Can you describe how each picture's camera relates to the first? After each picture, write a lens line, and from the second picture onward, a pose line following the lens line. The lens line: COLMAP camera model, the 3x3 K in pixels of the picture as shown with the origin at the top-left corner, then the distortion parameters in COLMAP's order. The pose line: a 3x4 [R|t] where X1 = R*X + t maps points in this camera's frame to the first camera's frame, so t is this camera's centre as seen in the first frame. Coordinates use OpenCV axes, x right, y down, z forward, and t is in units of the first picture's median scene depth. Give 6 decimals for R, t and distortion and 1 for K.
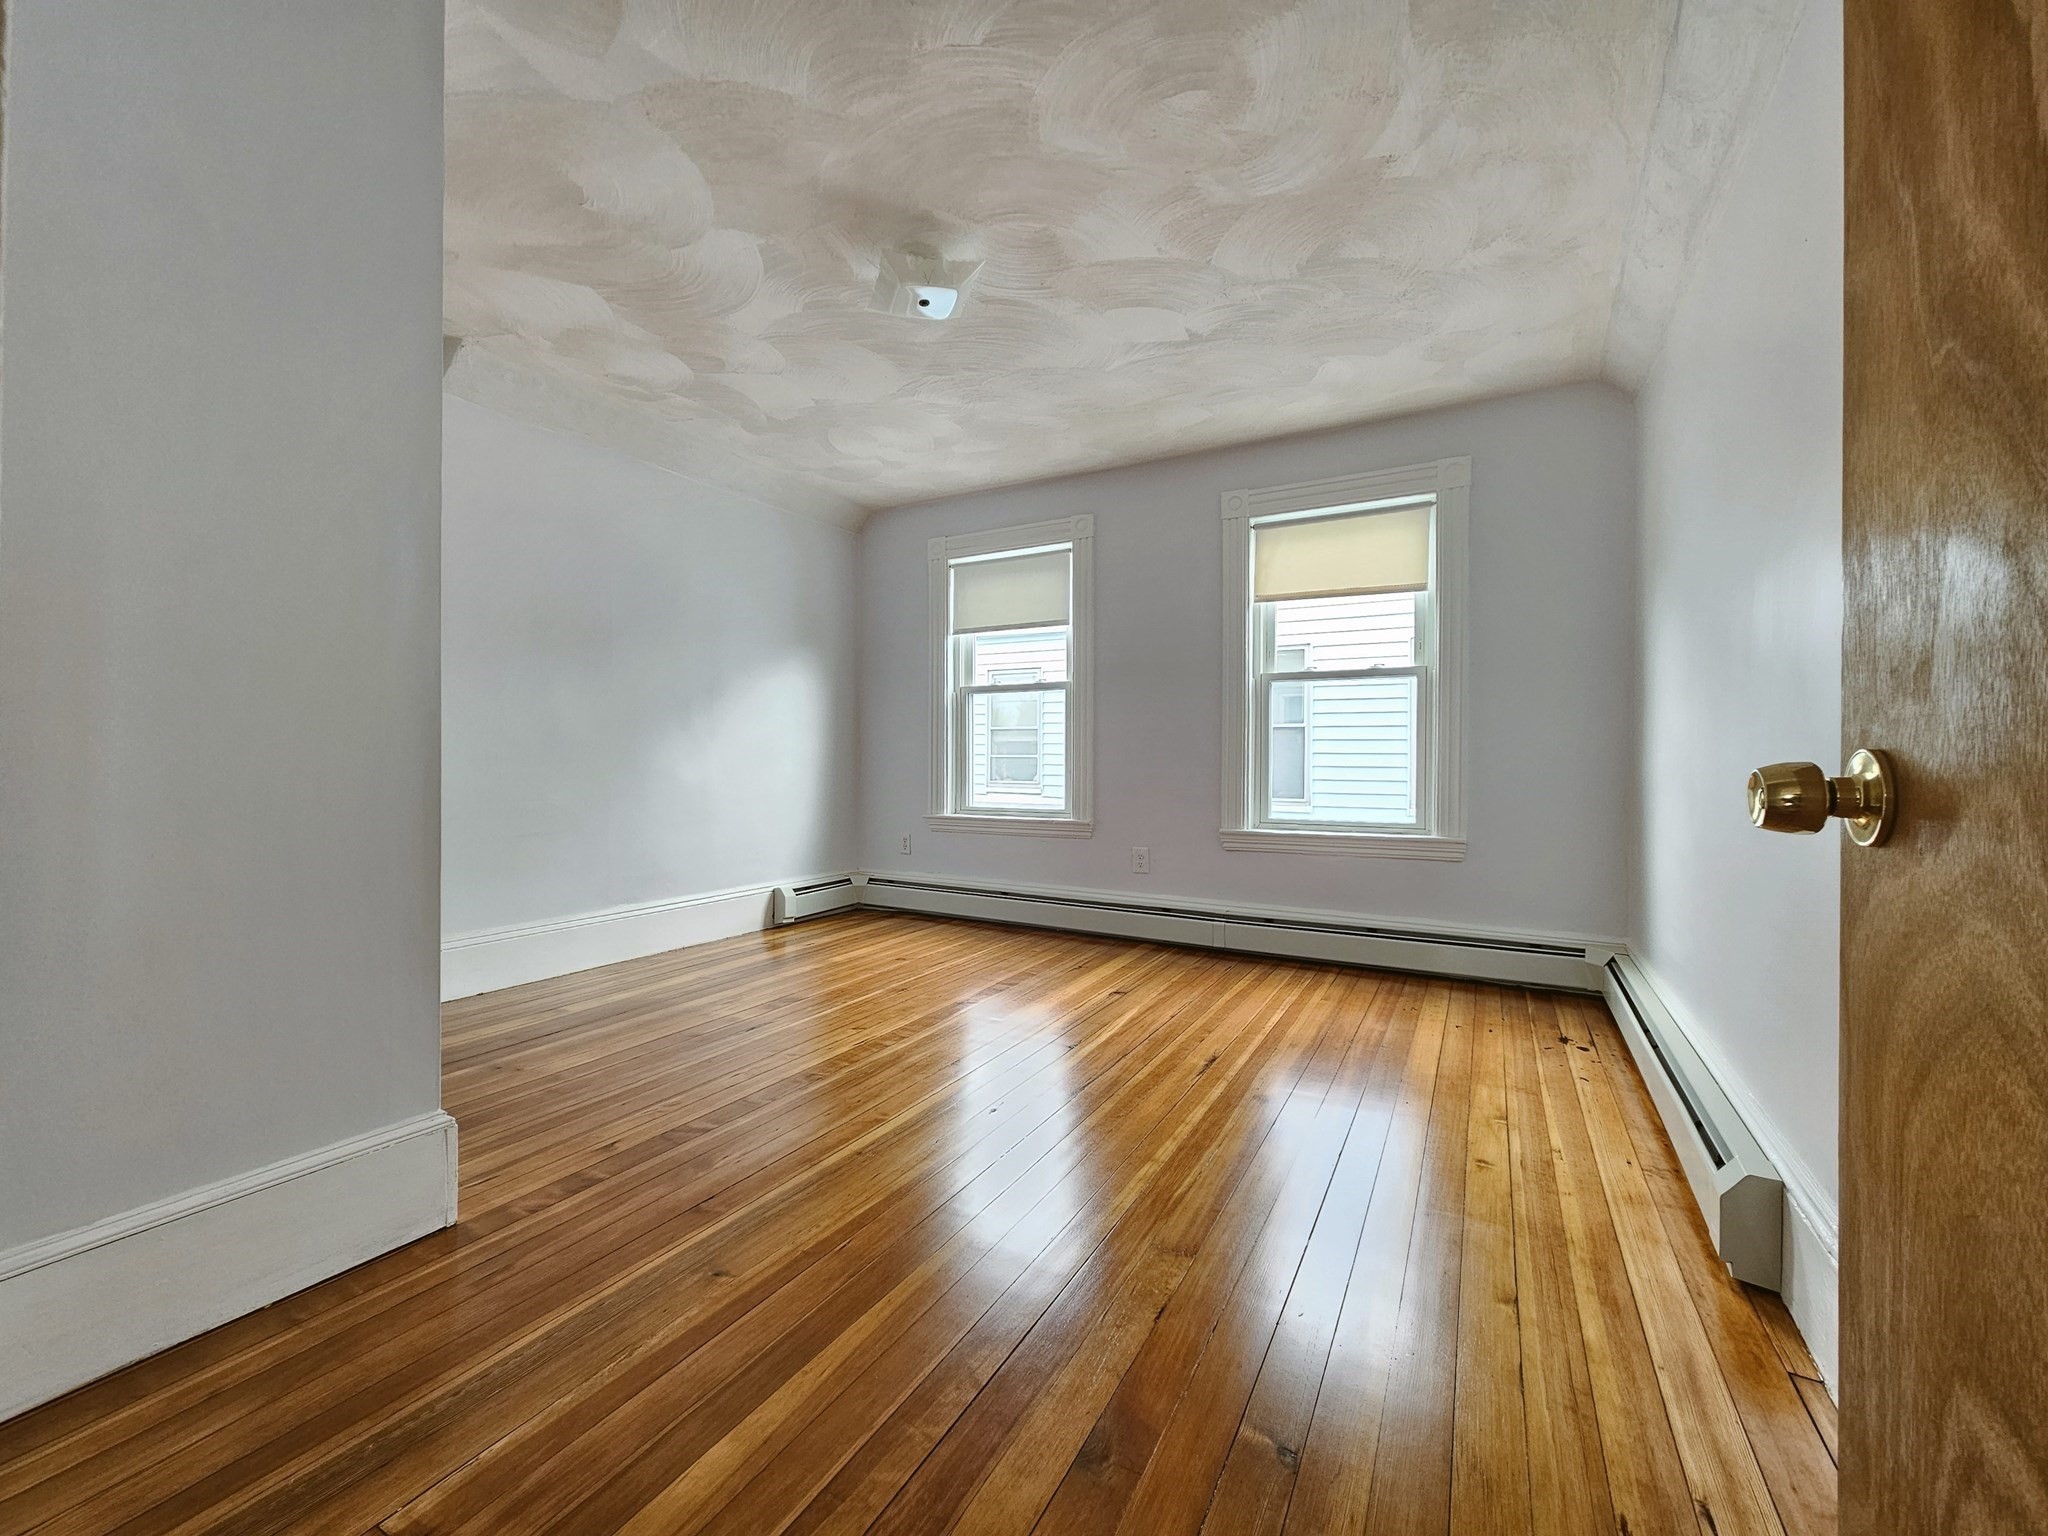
lens RADIAL K [[839.9, 0, 1026.1], [0, 839.9, 767.2], [0, 0, 1]] dist [0.005603, -0.000069]
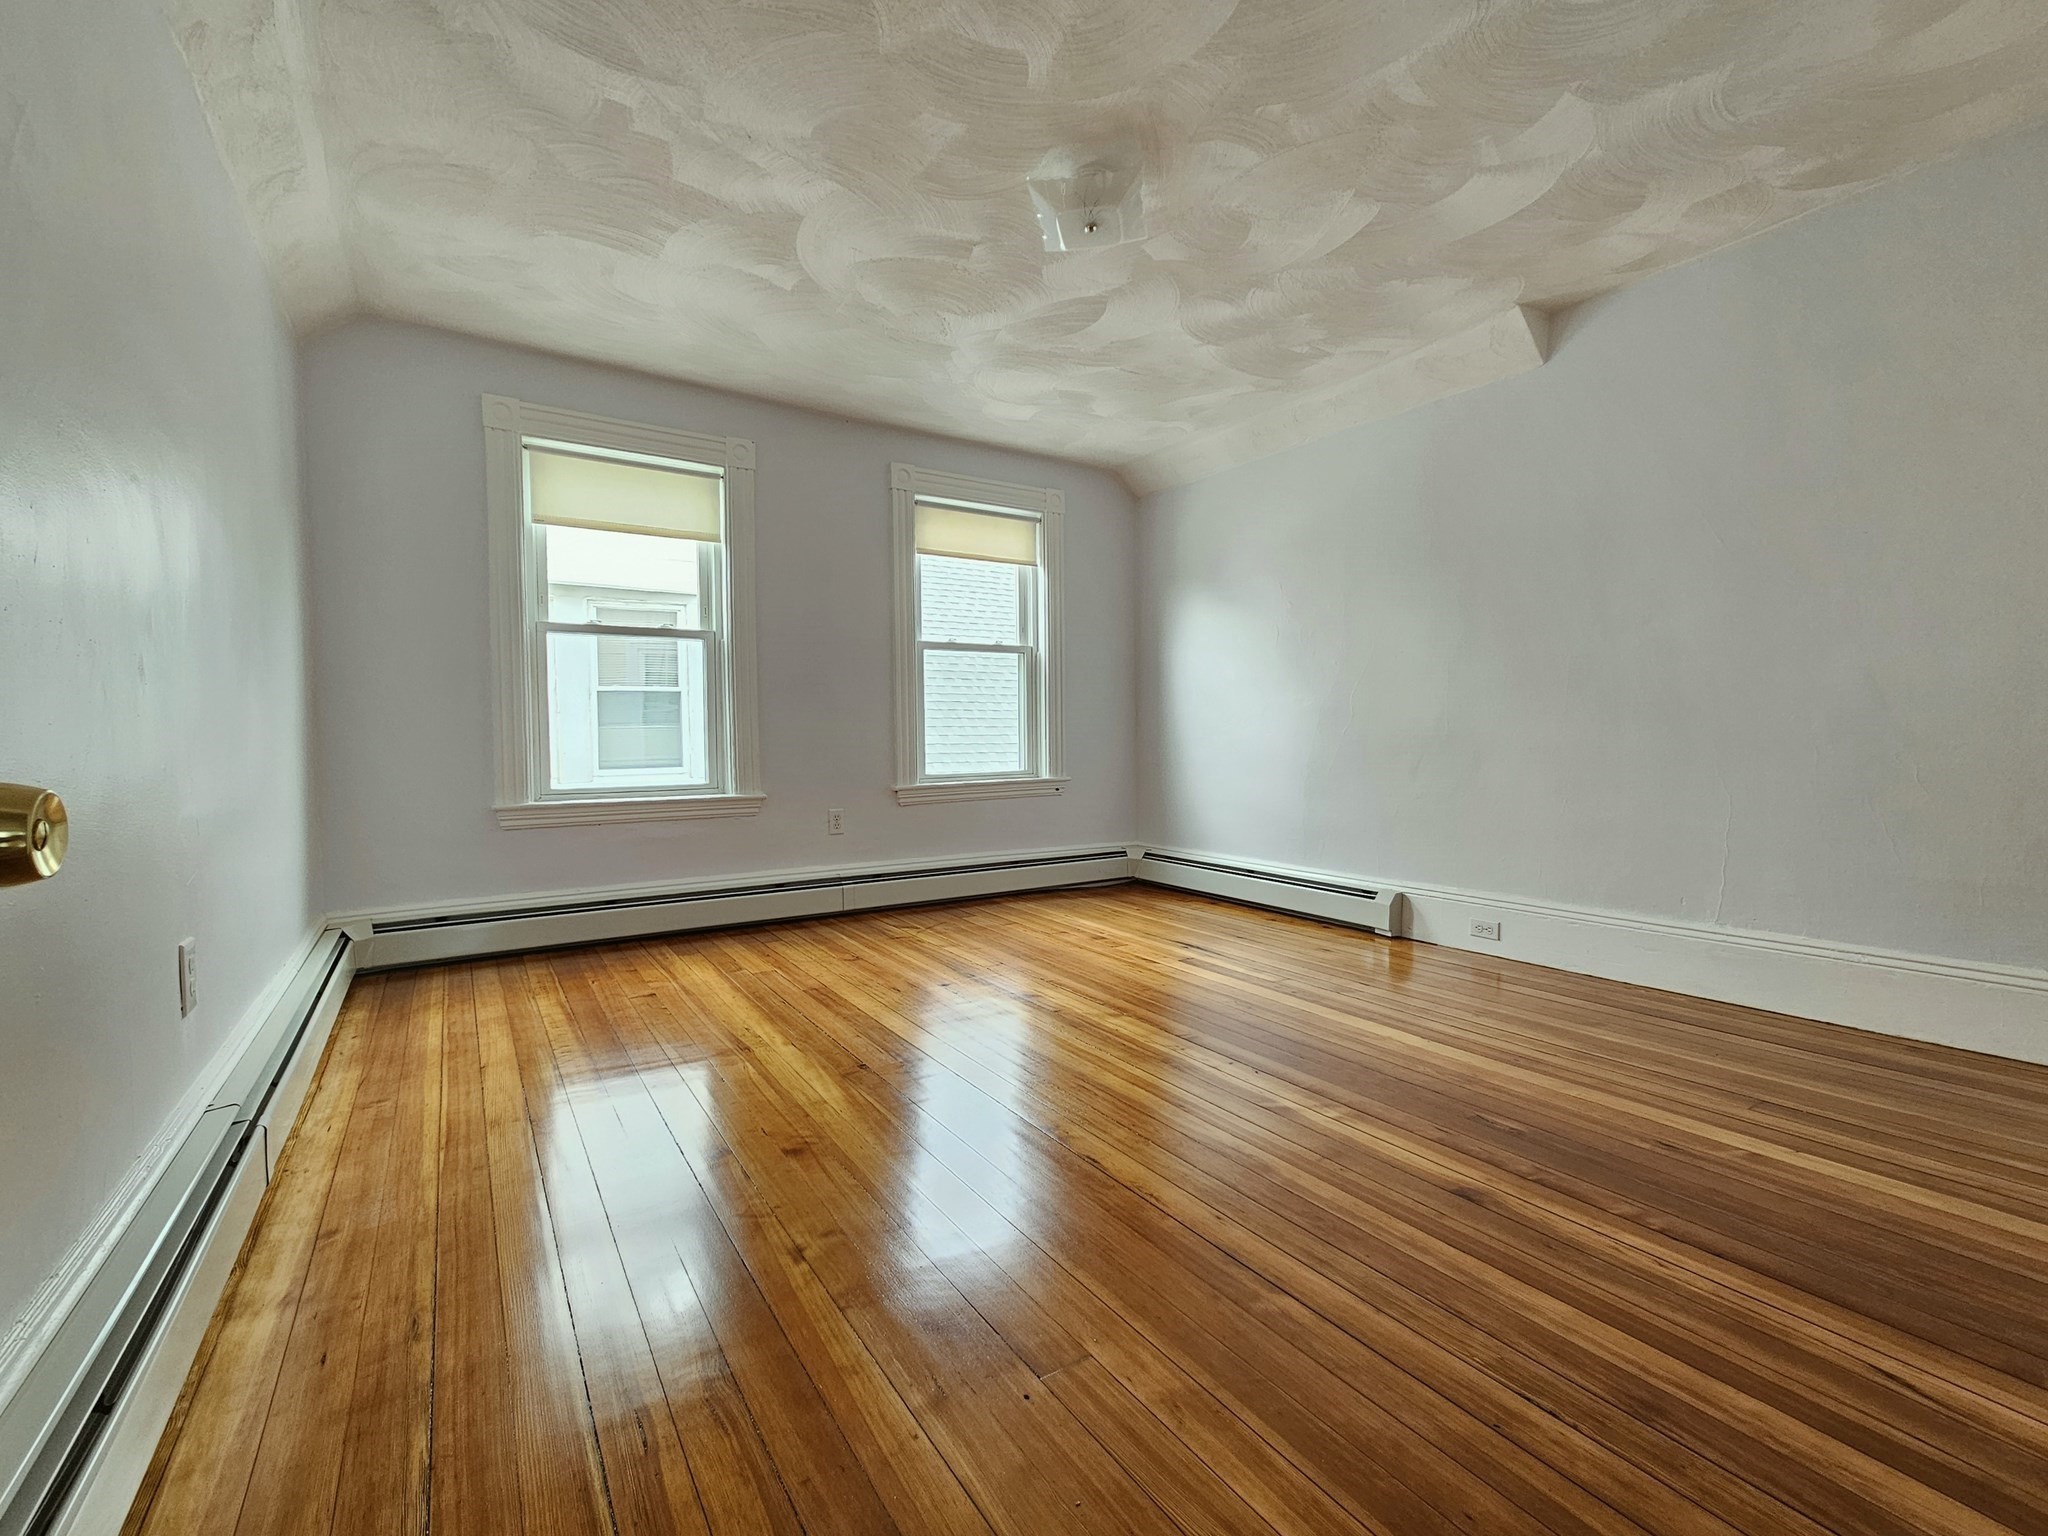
lens RADIAL K [[853.2, 0, 1021.2], [0, 853.2, 729.4], [0, 0, 1]] dist [0.000585, -0.000016]
pose [[0.474482, -0.009216, 0.880217, -0.533763], [0.007399, 0.999952, 0.006481, -0.005283], [-0.880234, 0.003438, 0.474527, 0.321189]]
